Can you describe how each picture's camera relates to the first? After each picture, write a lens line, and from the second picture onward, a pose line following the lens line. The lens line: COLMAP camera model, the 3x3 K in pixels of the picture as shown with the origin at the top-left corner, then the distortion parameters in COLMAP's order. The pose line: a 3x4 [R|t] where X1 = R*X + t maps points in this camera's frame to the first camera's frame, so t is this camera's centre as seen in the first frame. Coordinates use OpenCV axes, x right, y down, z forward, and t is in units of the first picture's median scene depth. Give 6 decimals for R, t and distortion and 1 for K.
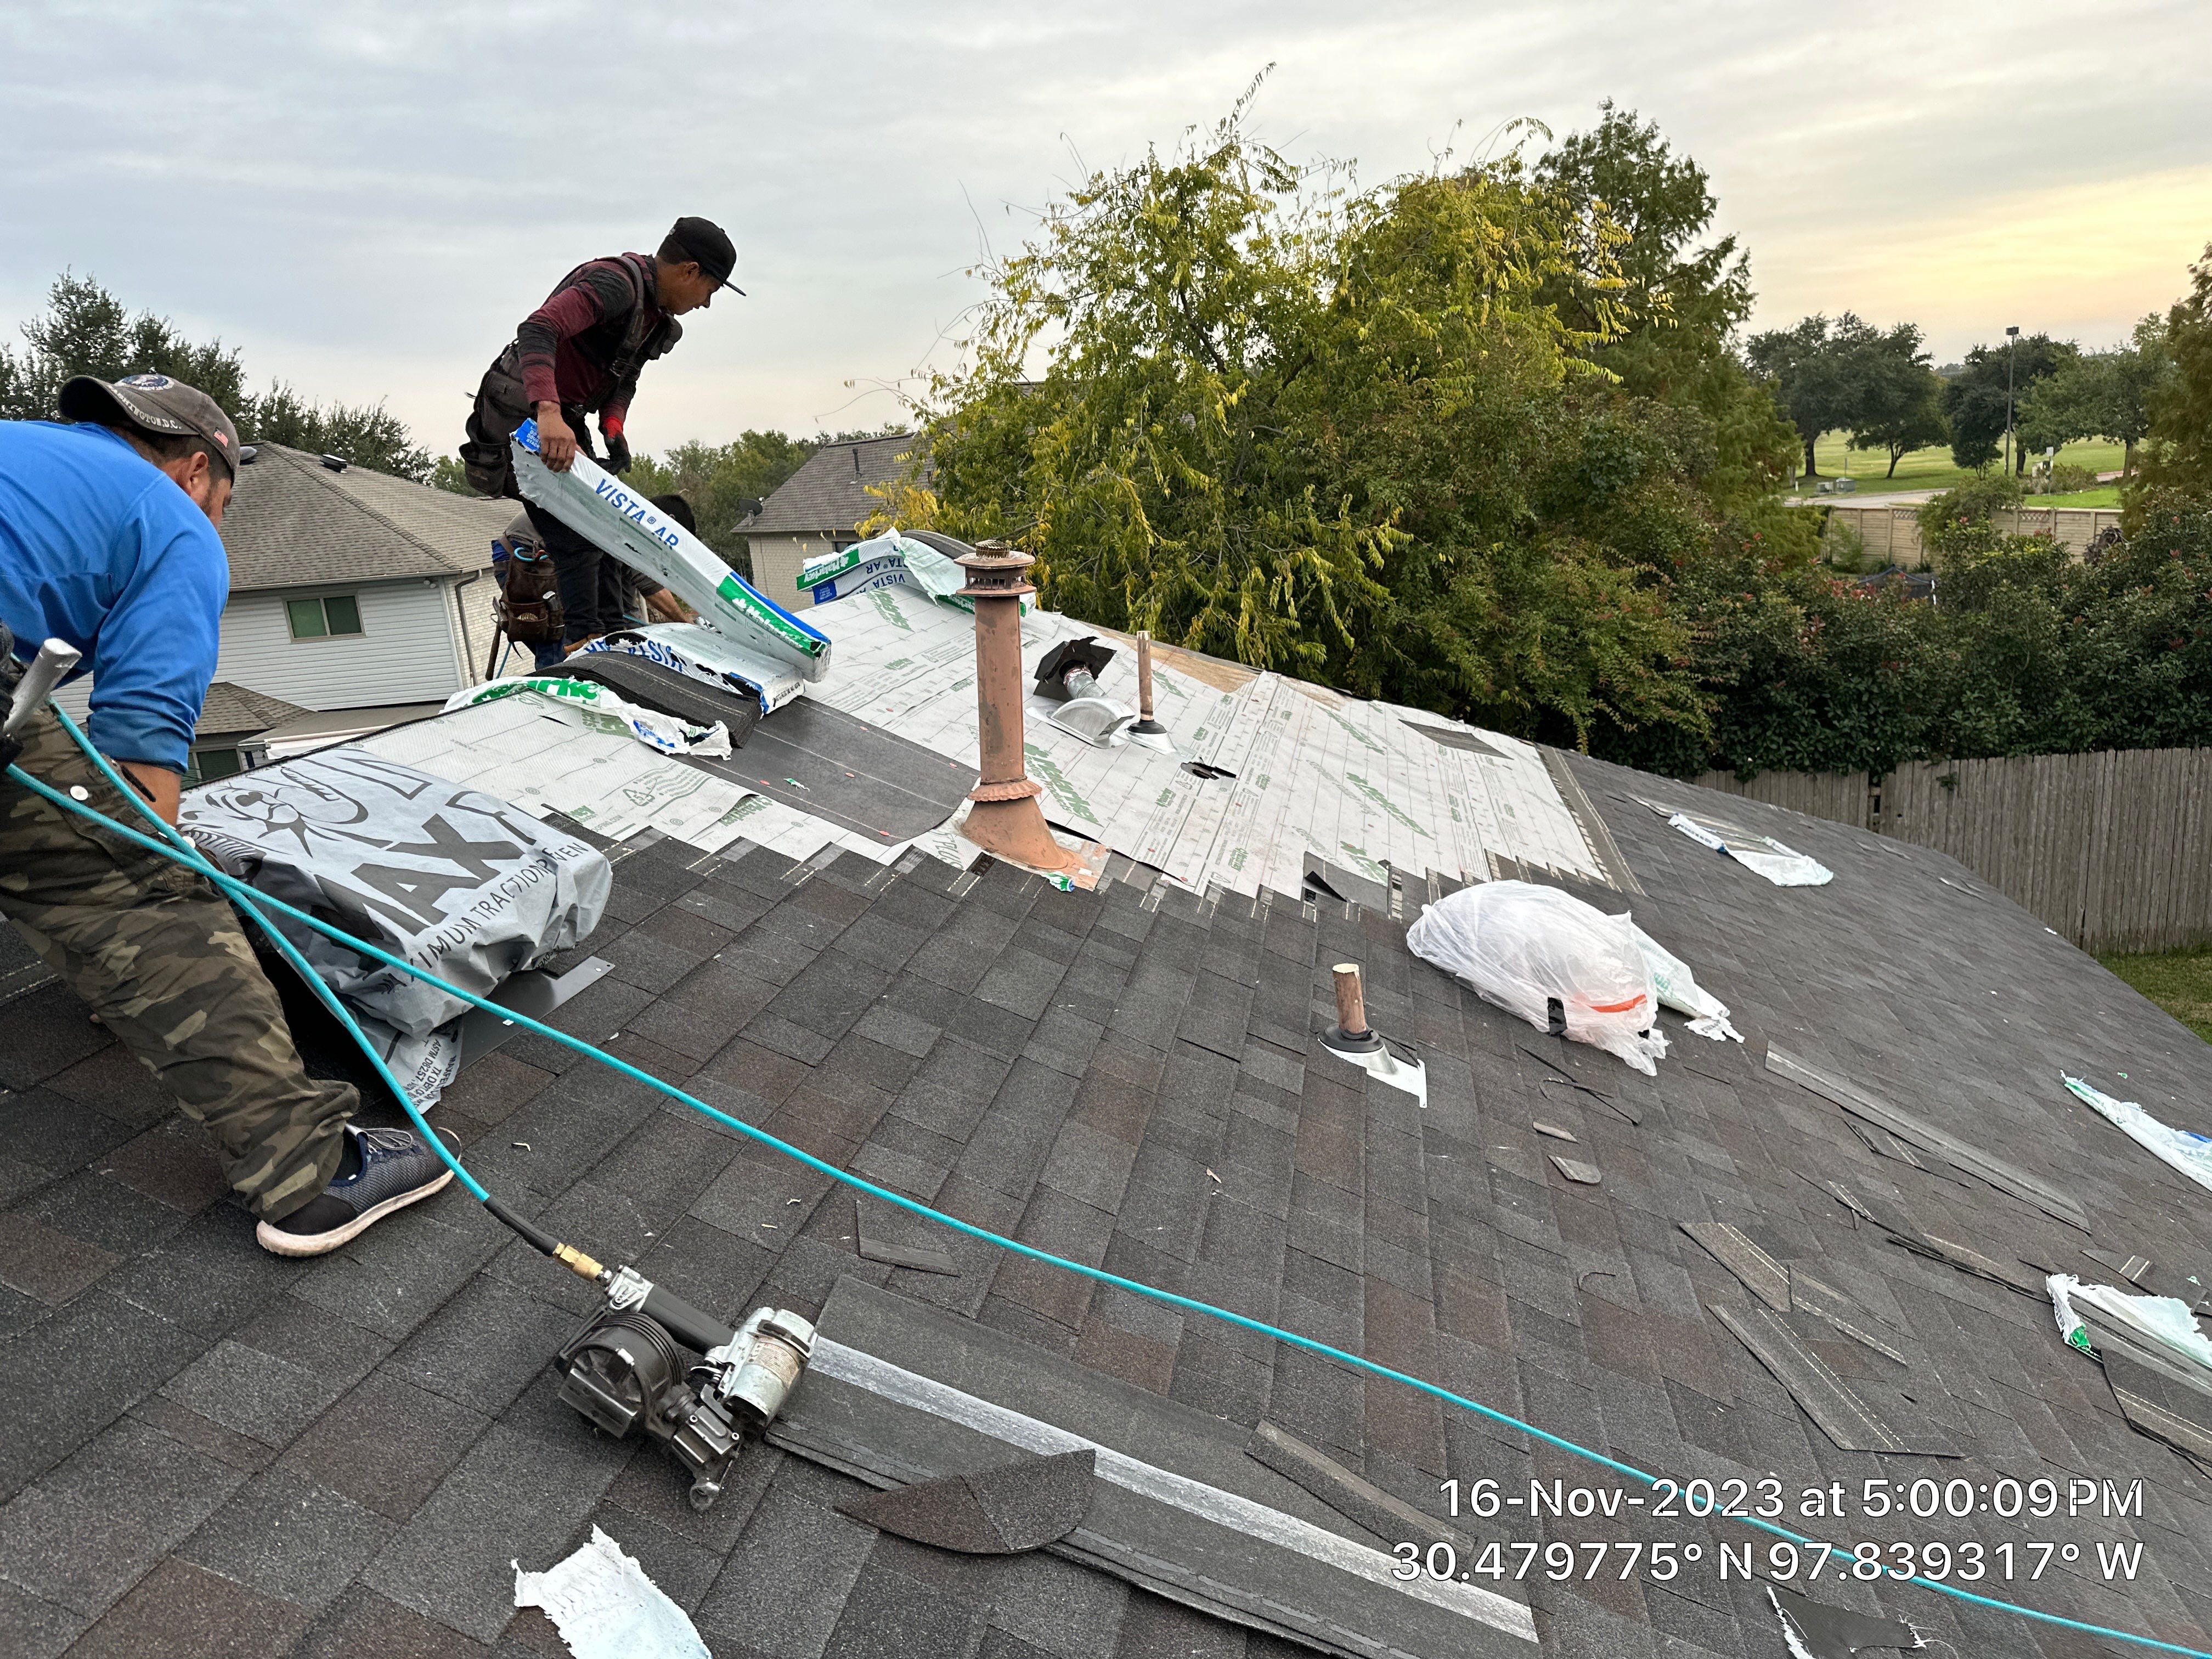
lens RADIAL K [[1626.2, 0, 1106.3], [0, 1626.2, 873.4], [0, 0, 1]] dist [0.047213, -0.061775]
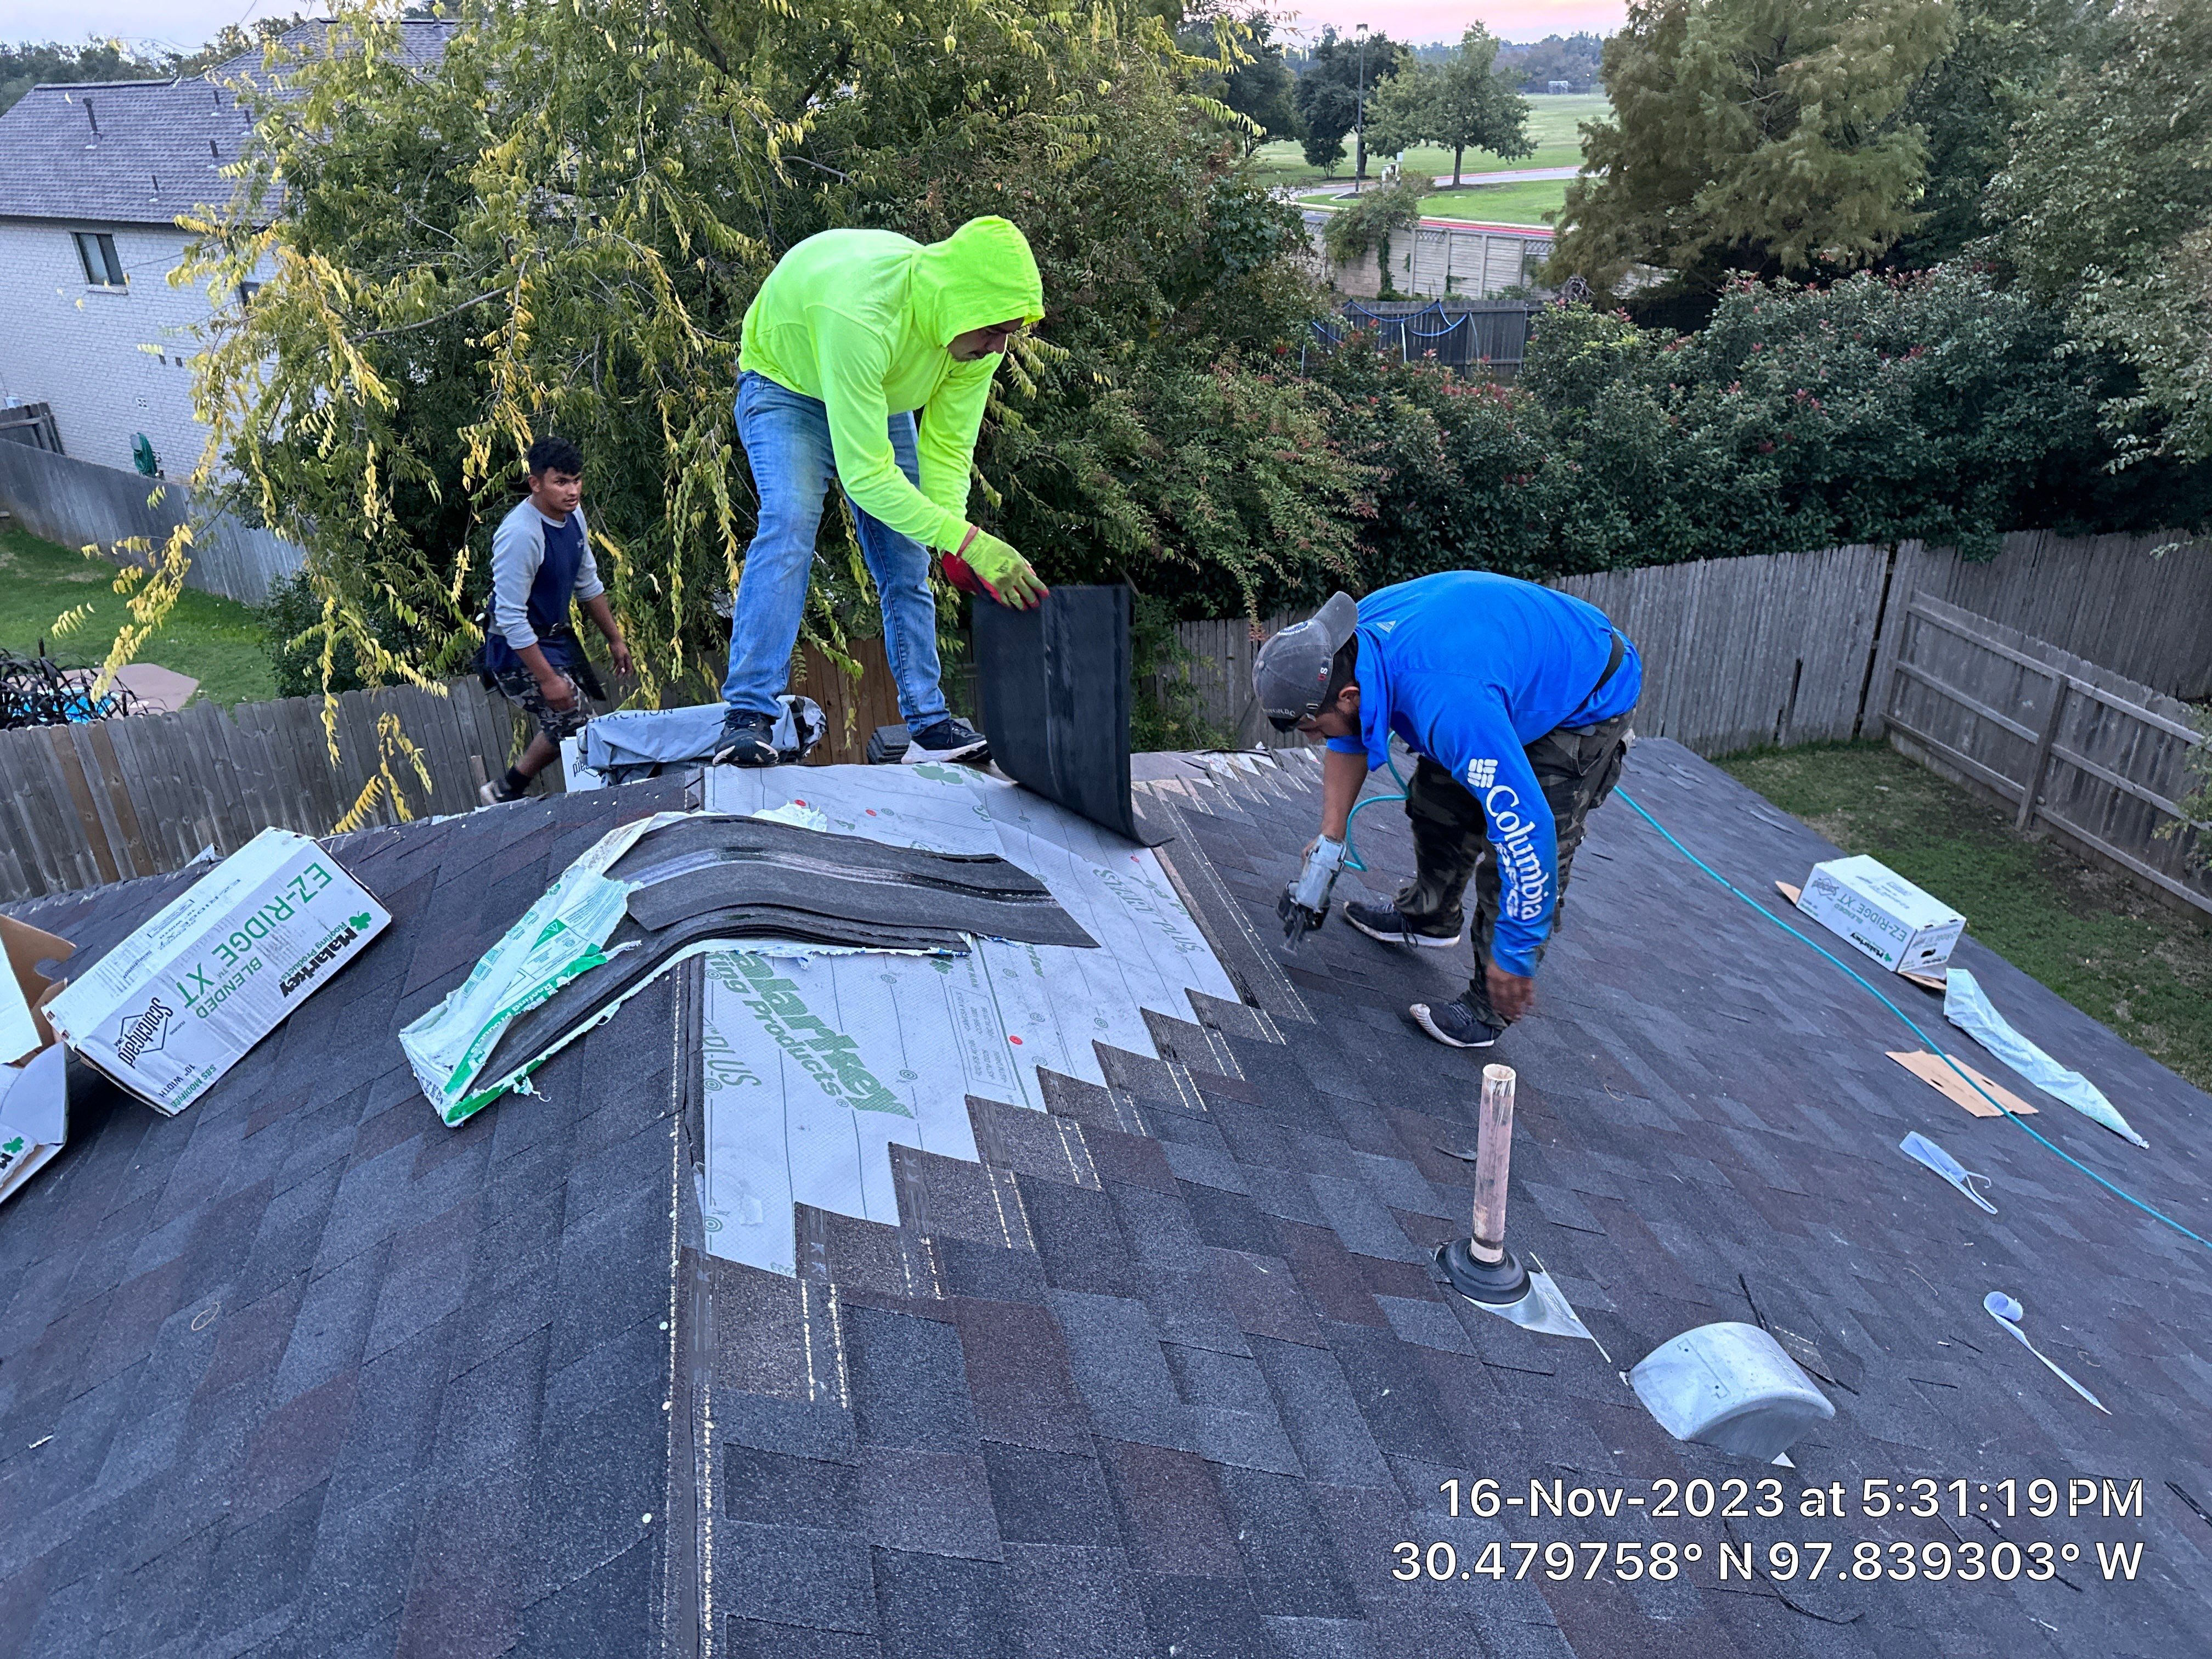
lens RADIAL K [[1567.5, 0, 1122.1], [0, 1567.5, 843.1], [0, 0, 1]] dist [0.146745, -0.249721]
pose [[0.922220, -0.112182, 0.370034, -0.079316], [0.043131, 0.980861, 0.189870, -0.113990], [-0.384252, -0.159142, 0.909409, 0.267845]]
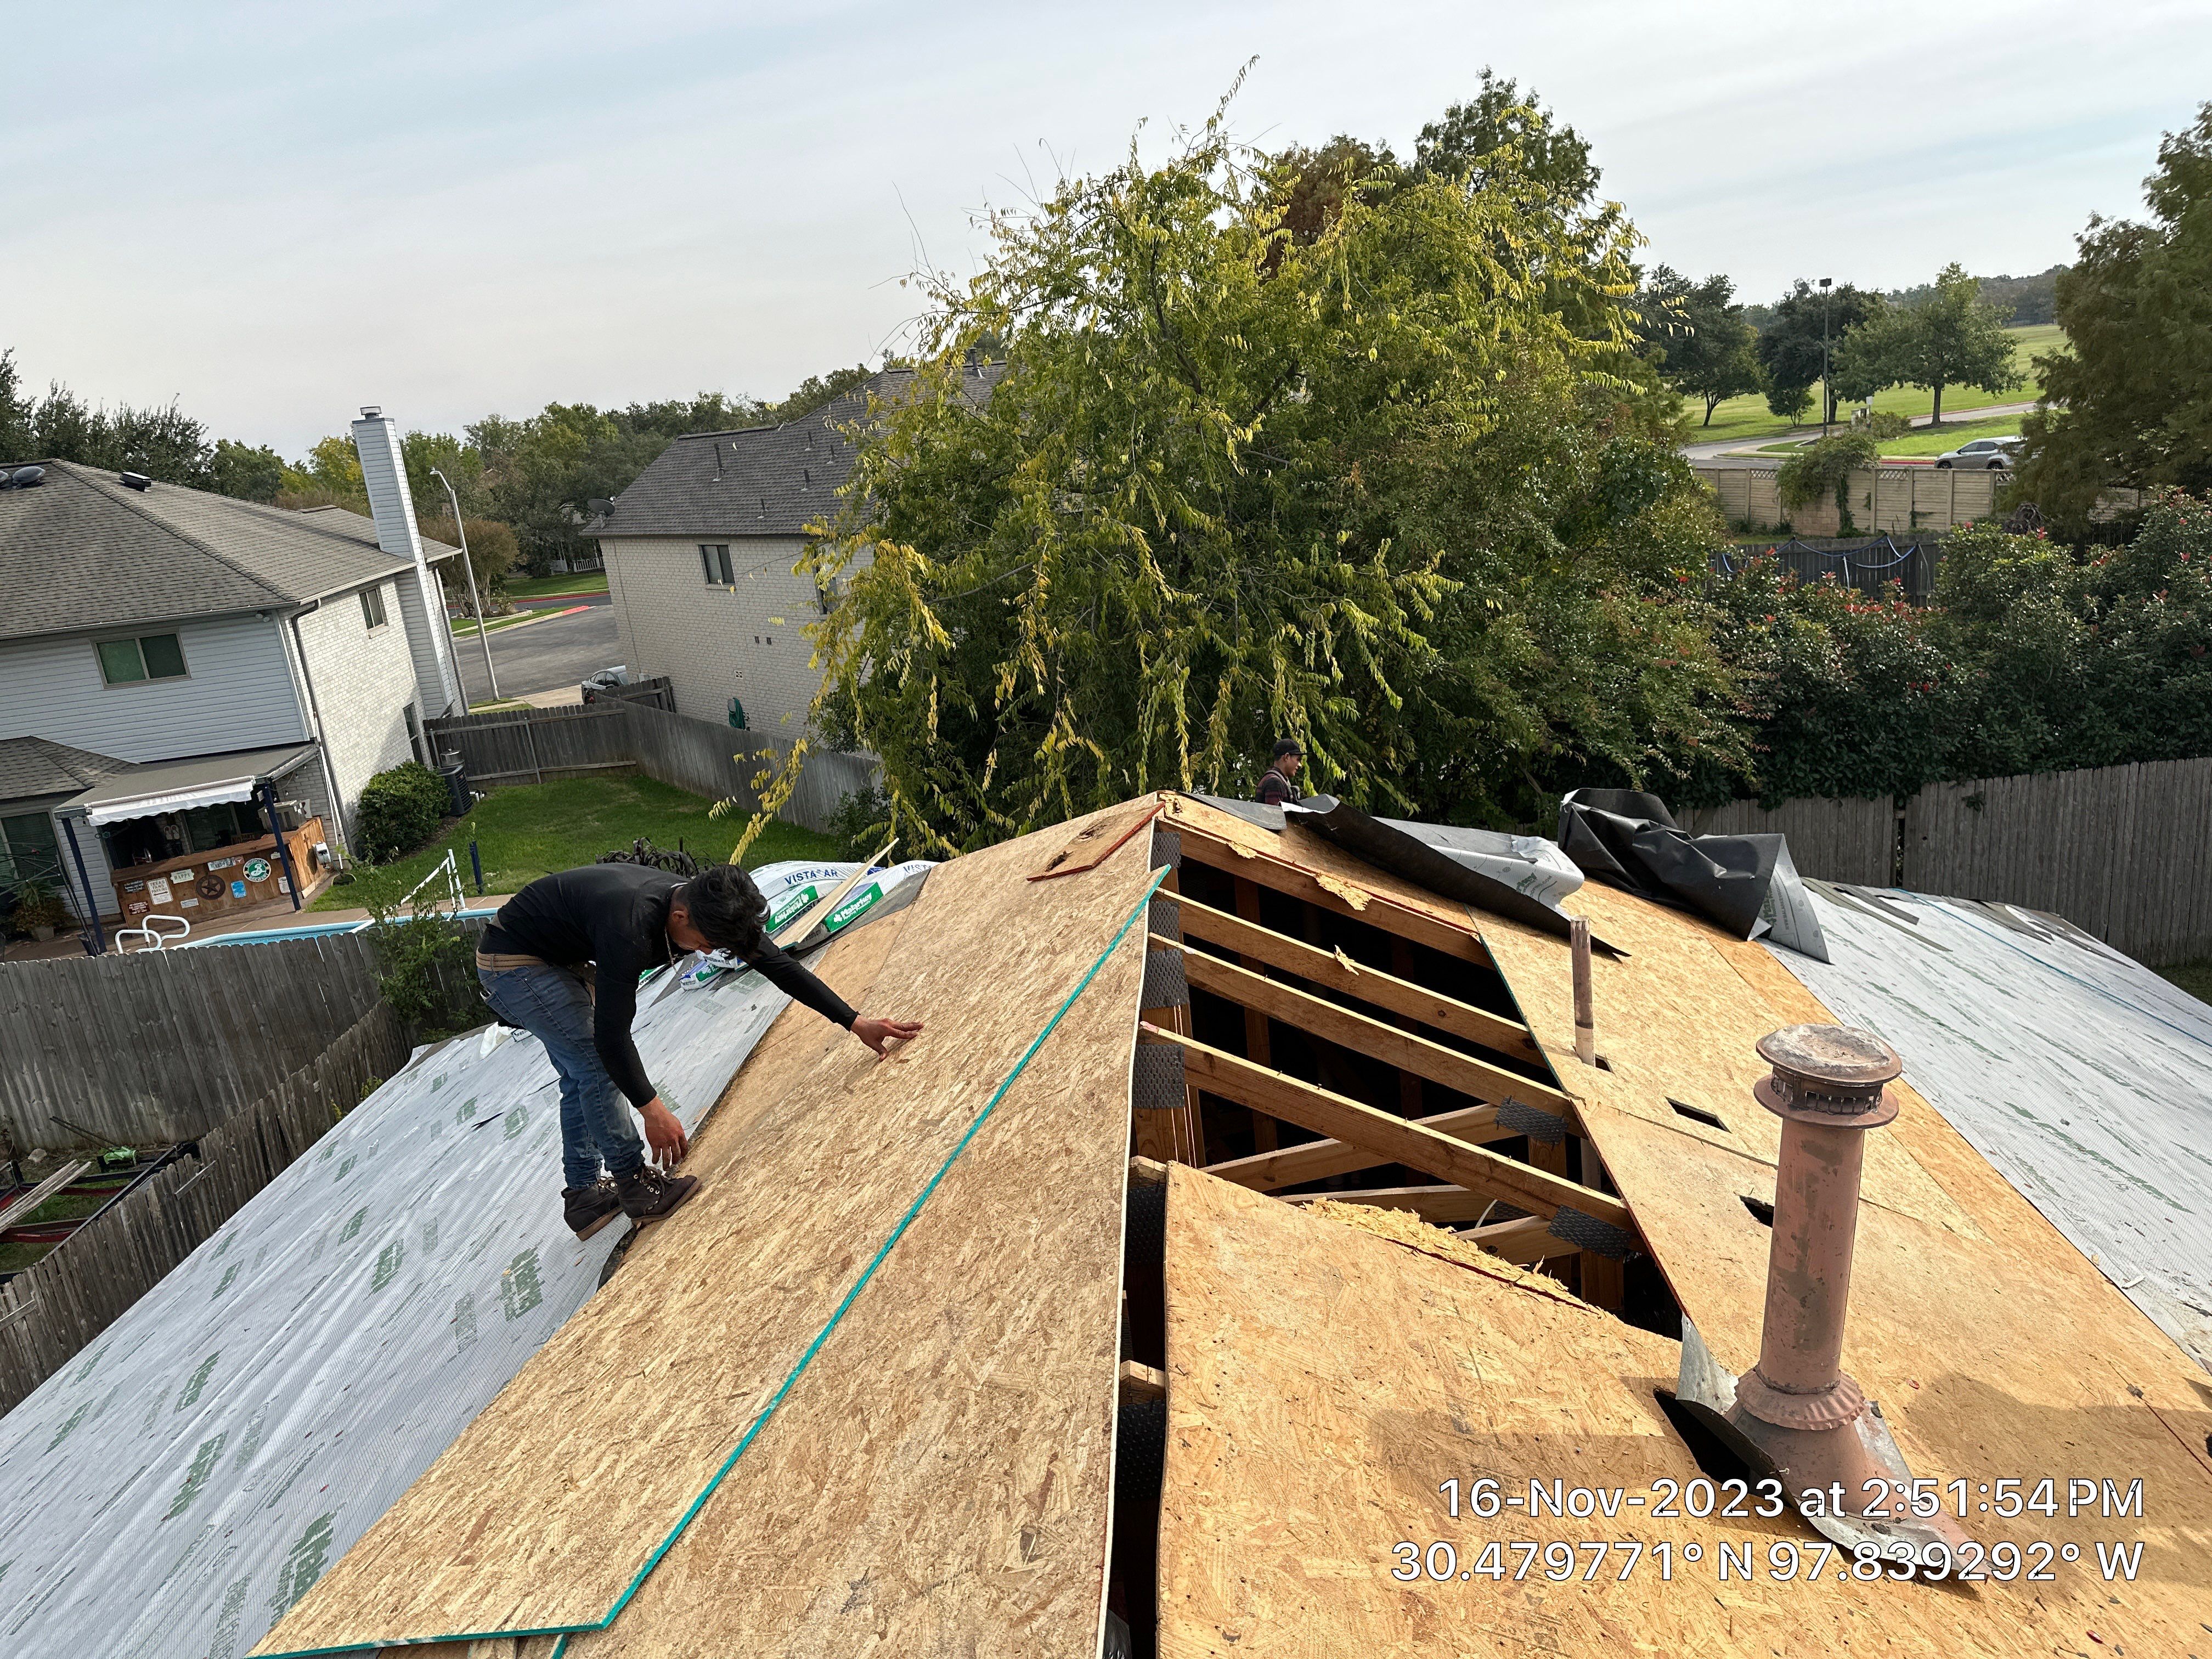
lens RADIAL K [[1612.2, 0, 1102.6], [0, 1612.2, 856.5], [0, 0, 1]] dist [0.064652, -0.091063]
pose [[0.993105, -0.055350, 0.103334, -0.106133], [0.053357, 0.998334, 0.021962, -0.080003], [-0.104377, -0.016298, 0.994404, 0.111648]]
